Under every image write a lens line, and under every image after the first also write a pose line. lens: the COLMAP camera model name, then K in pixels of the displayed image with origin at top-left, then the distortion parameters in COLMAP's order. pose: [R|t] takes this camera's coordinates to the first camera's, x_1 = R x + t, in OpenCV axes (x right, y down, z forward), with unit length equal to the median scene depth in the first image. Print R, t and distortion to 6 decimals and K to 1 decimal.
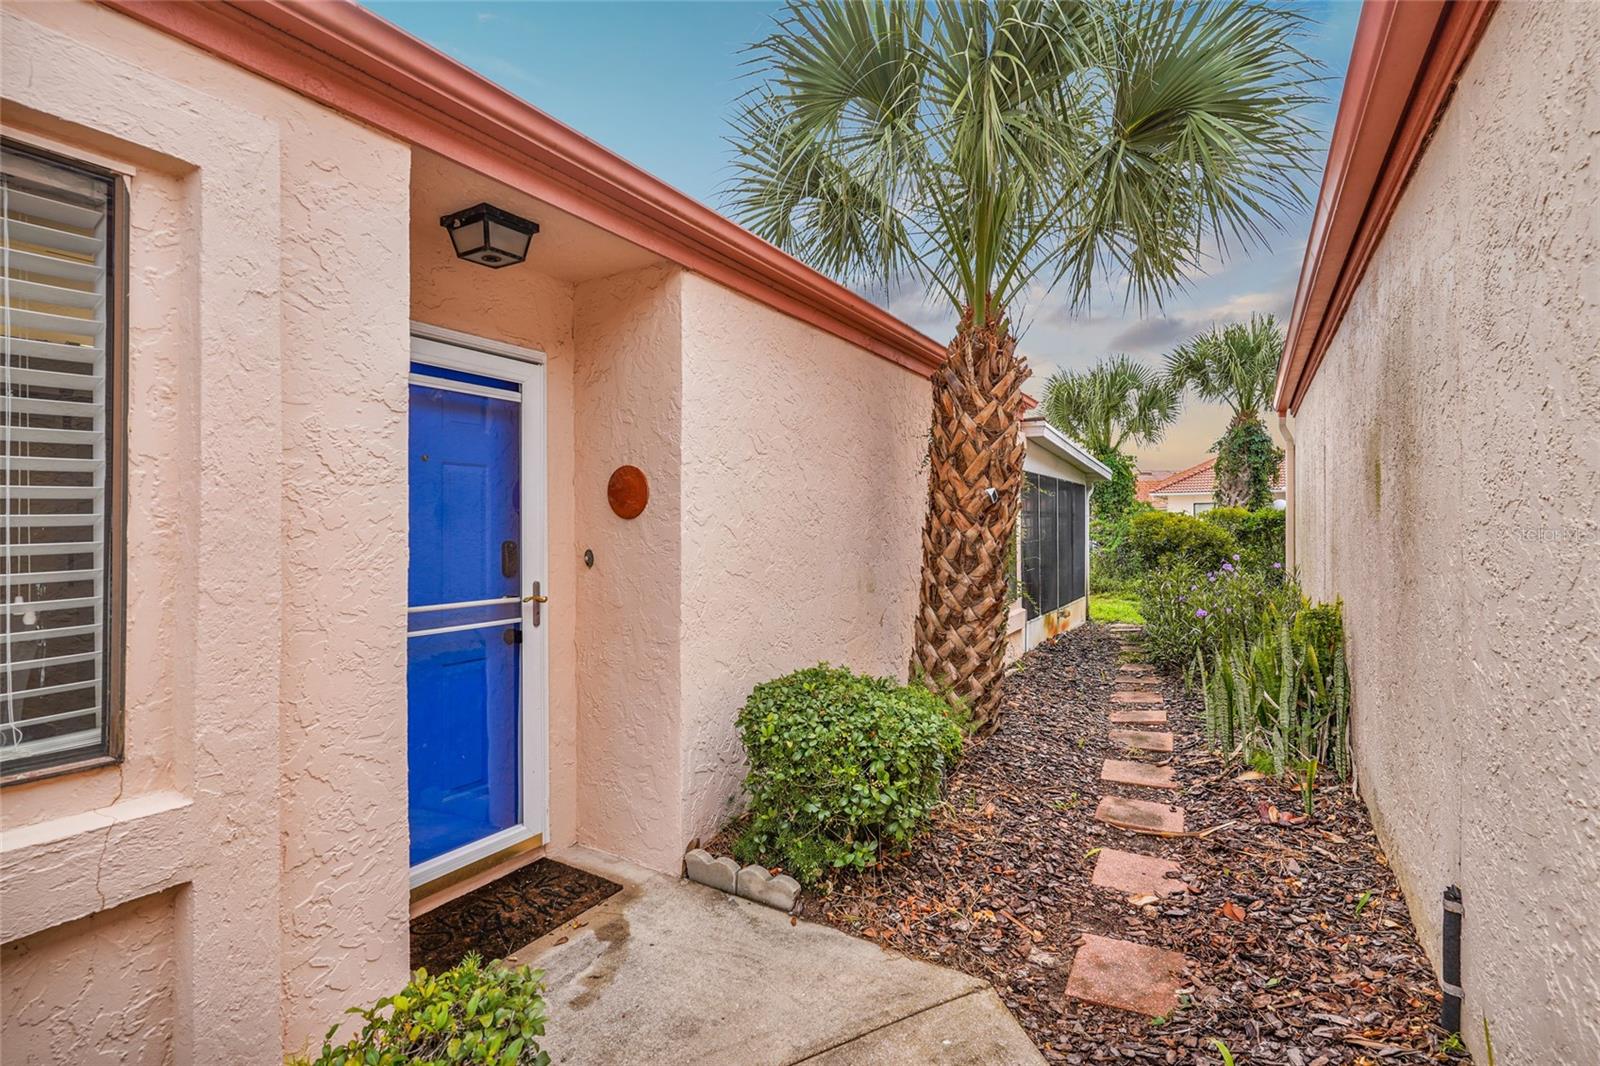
lens RADIAL K [[786.8, 0, 794.1], [0, 786.8, 538.2], [0, 0, 1]] dist [0.001371, 0.000193]
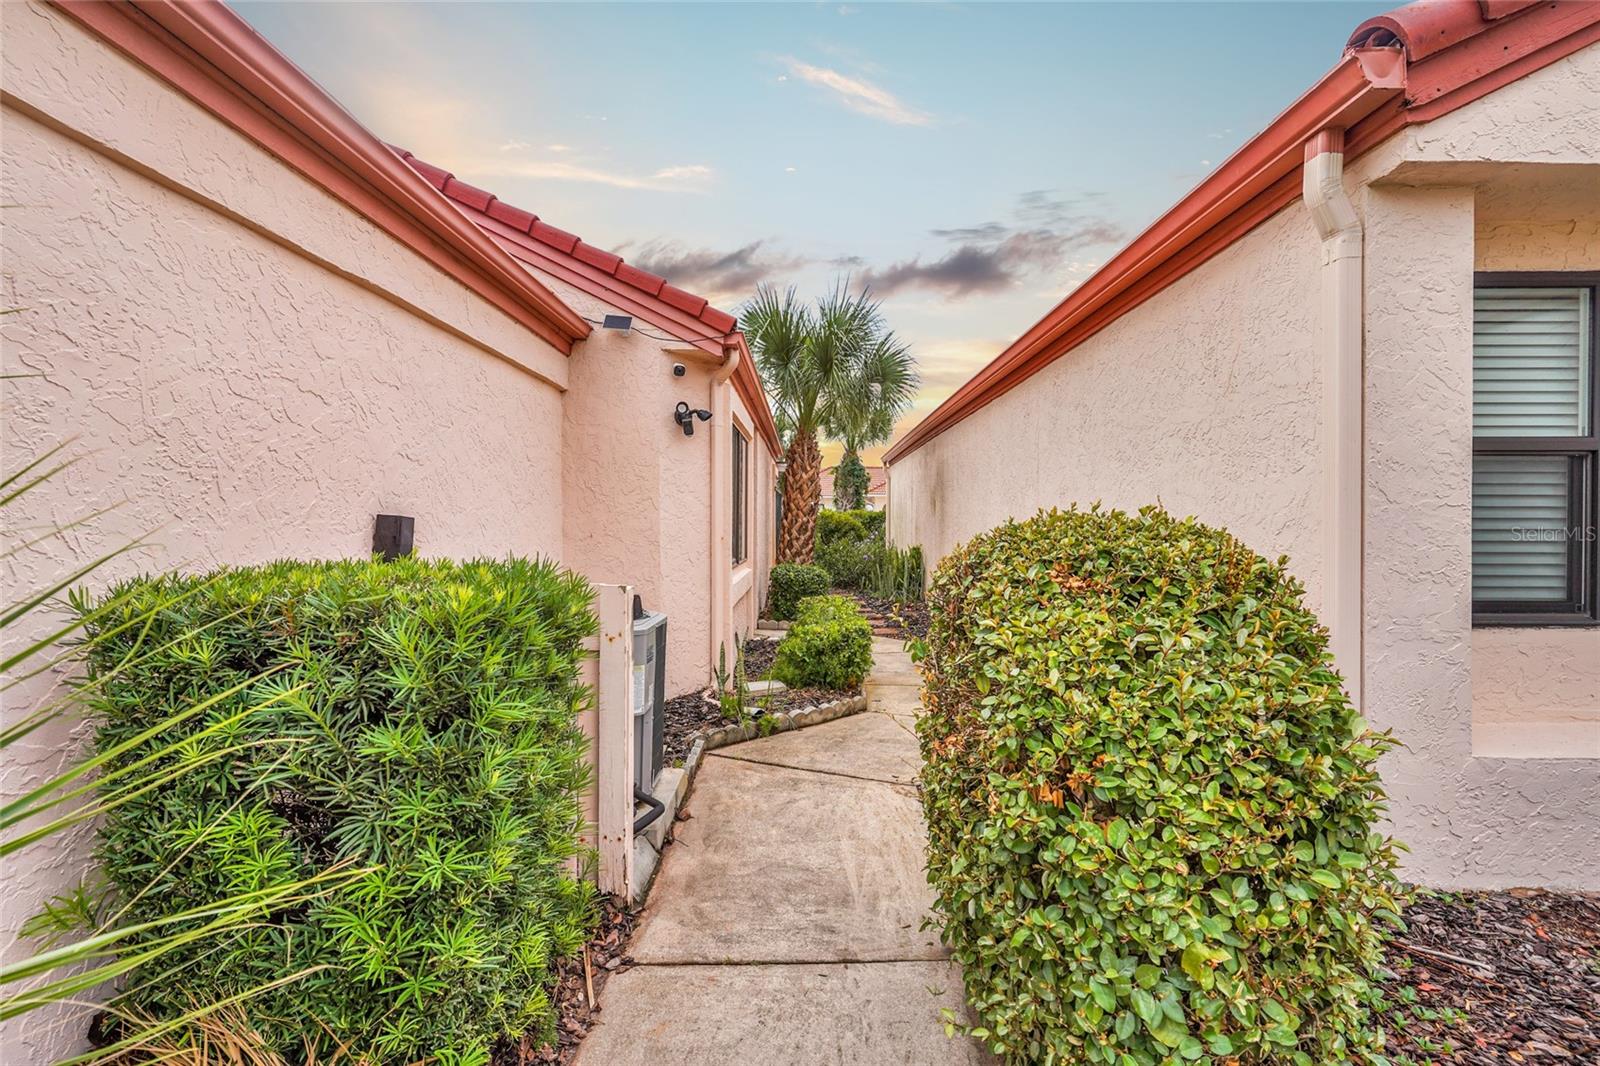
lens RADIAL K [[786.8, 0, 803.7], [0, 786.8, 529.1], [0, 0, 1]] dist [0.001371, 0.000193]
pose [[0.871170, 0.008261, 0.490911, -1.030490], [-0.005960, 0.999963, -0.006251, 0.040595], [-0.490945, 0.002520, 0.871187, -1.221654]]
